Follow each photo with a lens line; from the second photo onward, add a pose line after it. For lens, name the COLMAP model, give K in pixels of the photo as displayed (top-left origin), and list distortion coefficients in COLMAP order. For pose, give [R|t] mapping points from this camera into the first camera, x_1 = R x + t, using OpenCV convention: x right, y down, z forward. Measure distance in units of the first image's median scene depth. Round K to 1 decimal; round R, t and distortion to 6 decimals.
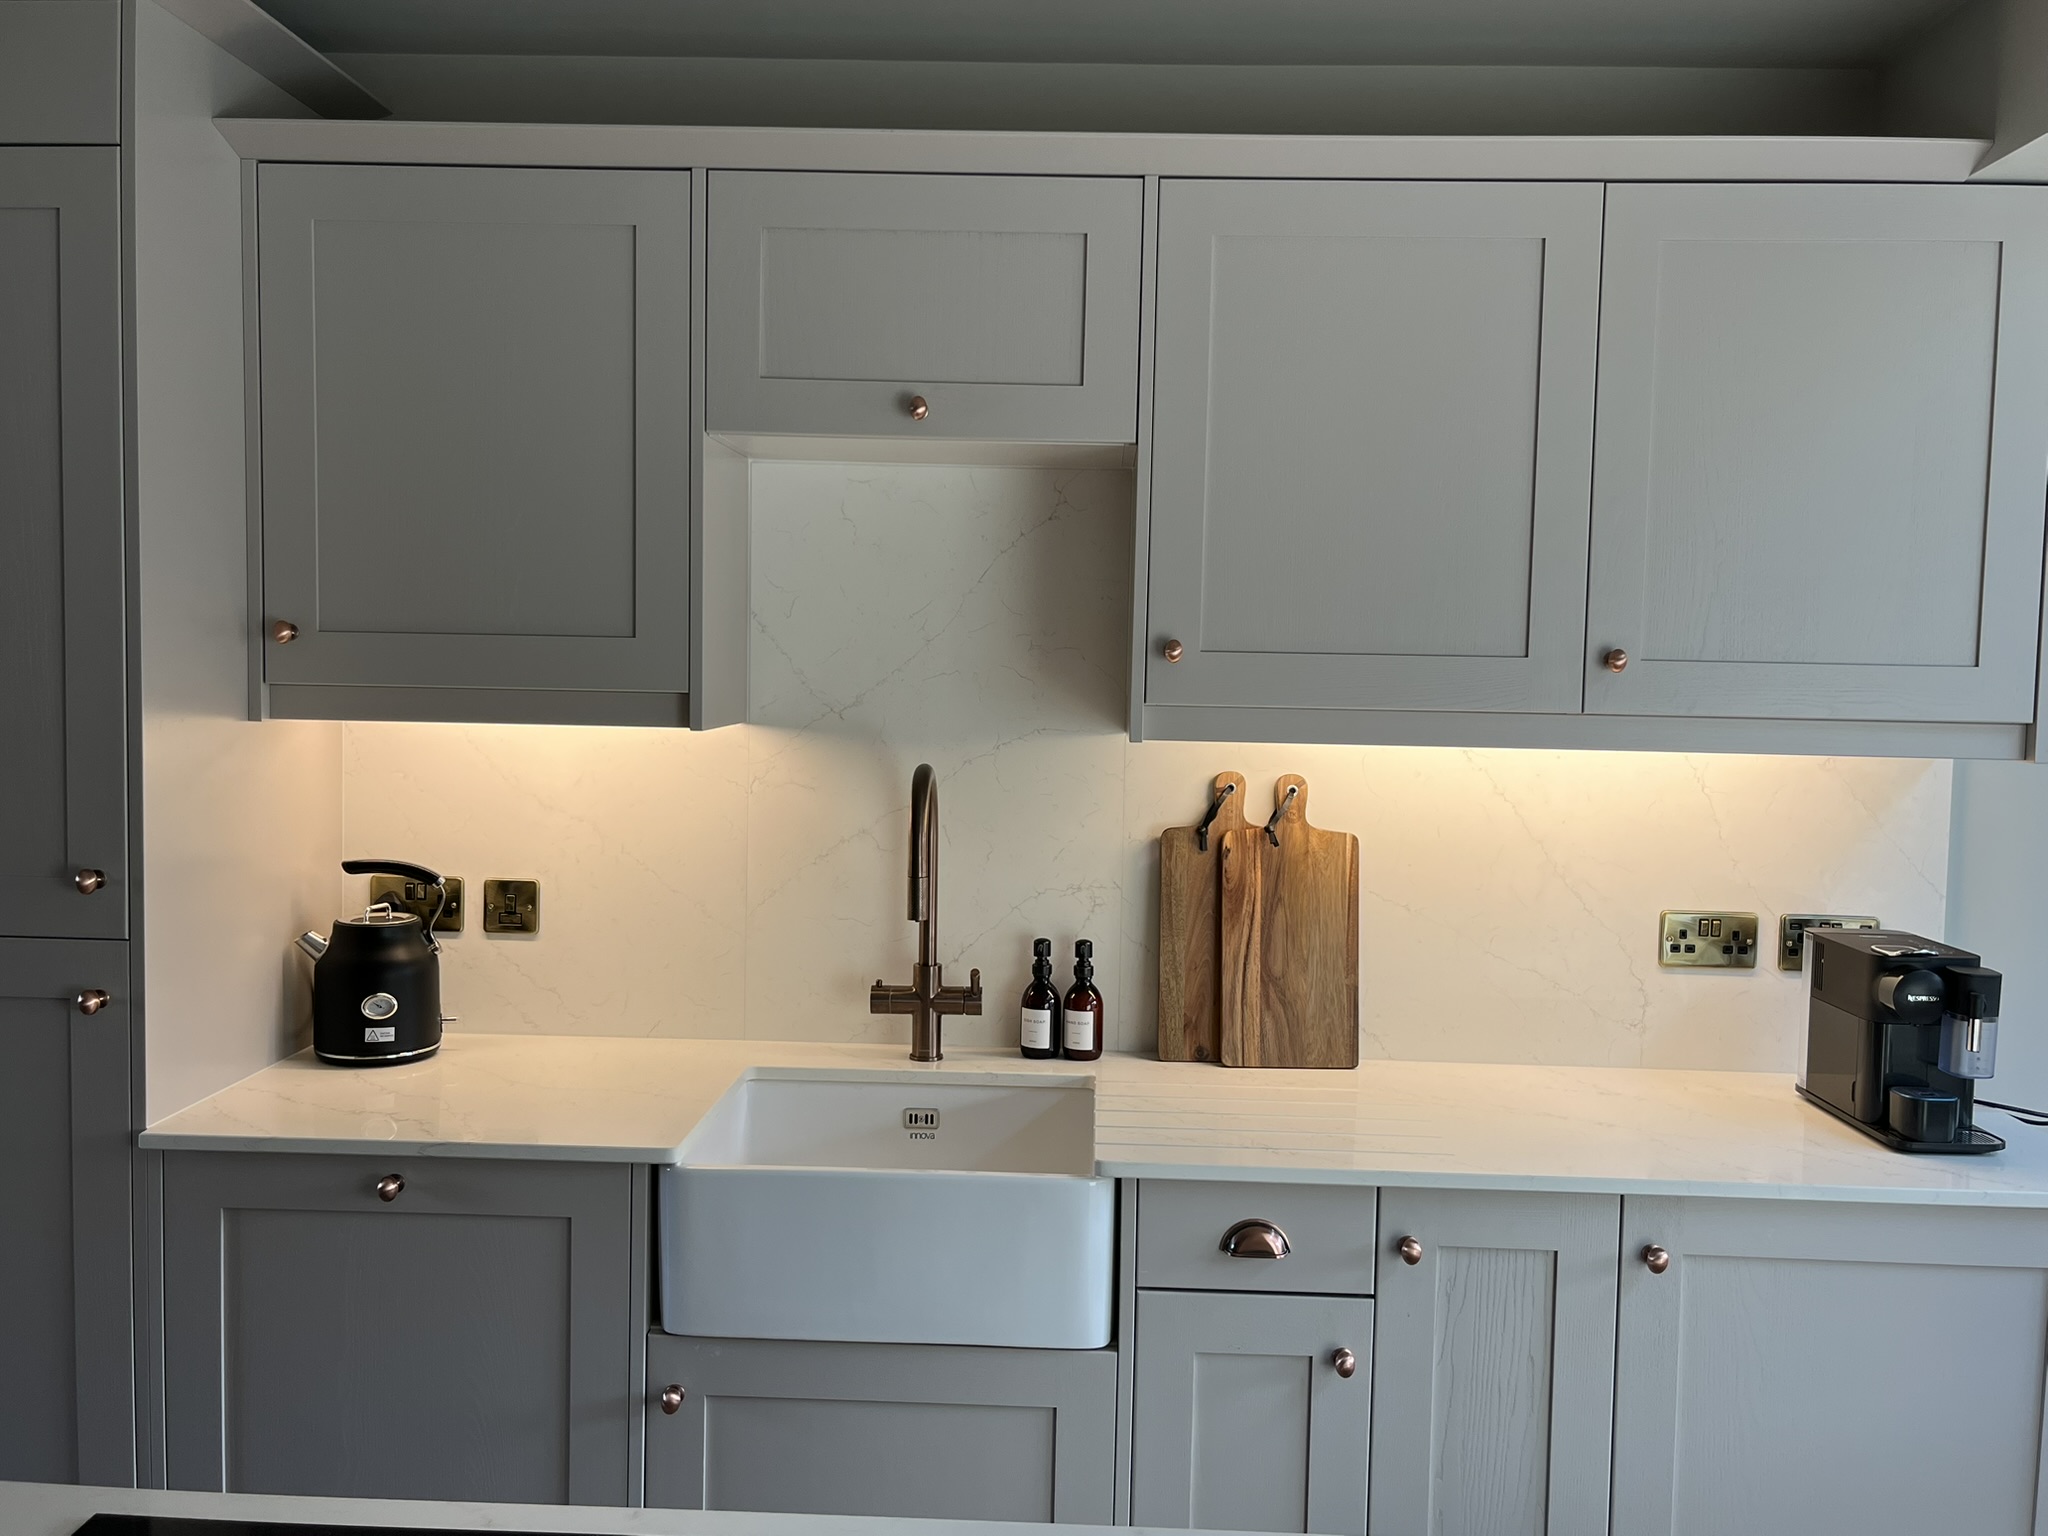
lens RADIAL K [[1728.6, 0, 1026.5], [0, 1728.6, 770.7], [0, 0, 1]] dist [0.000815, -0.000007]
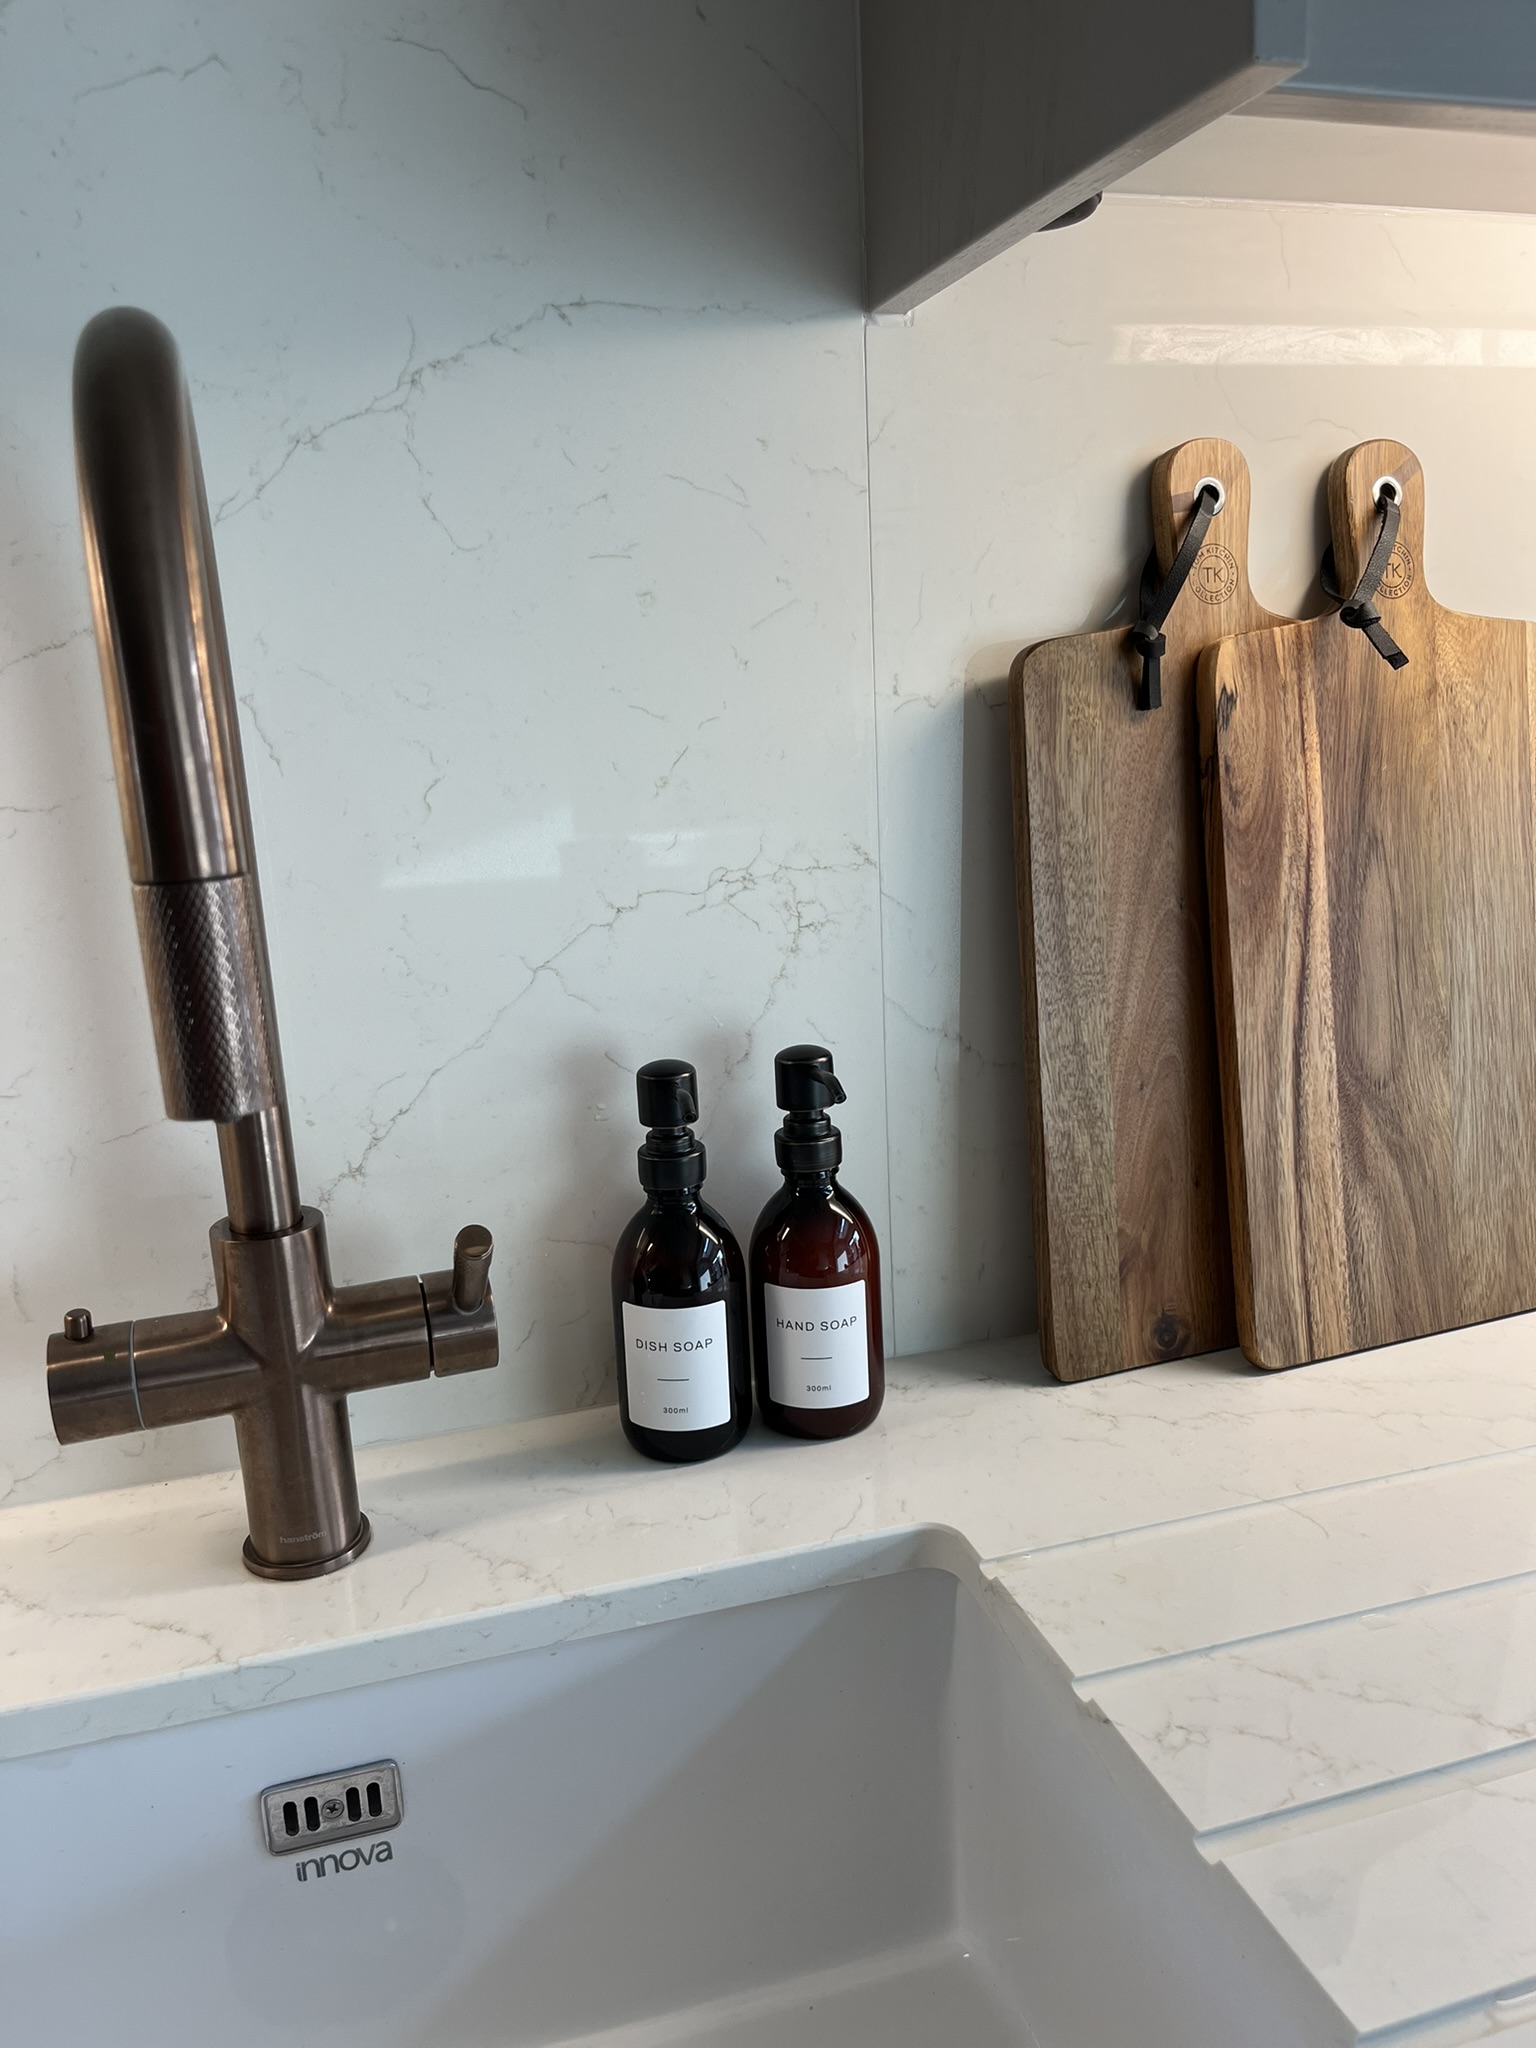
lens RADIAL K [[1540.8, 0, 773.4], [0, 1540.8, 1033.7], [0, 0, 1]] dist [0.011988, -0.003658]
pose [[0.942723, -0.139322, 0.303088, -0.051417], [0.086592, 0.979665, 0.180993, 0.047458], [-0.322141, -0.144382, 0.935617, 0.759196]]
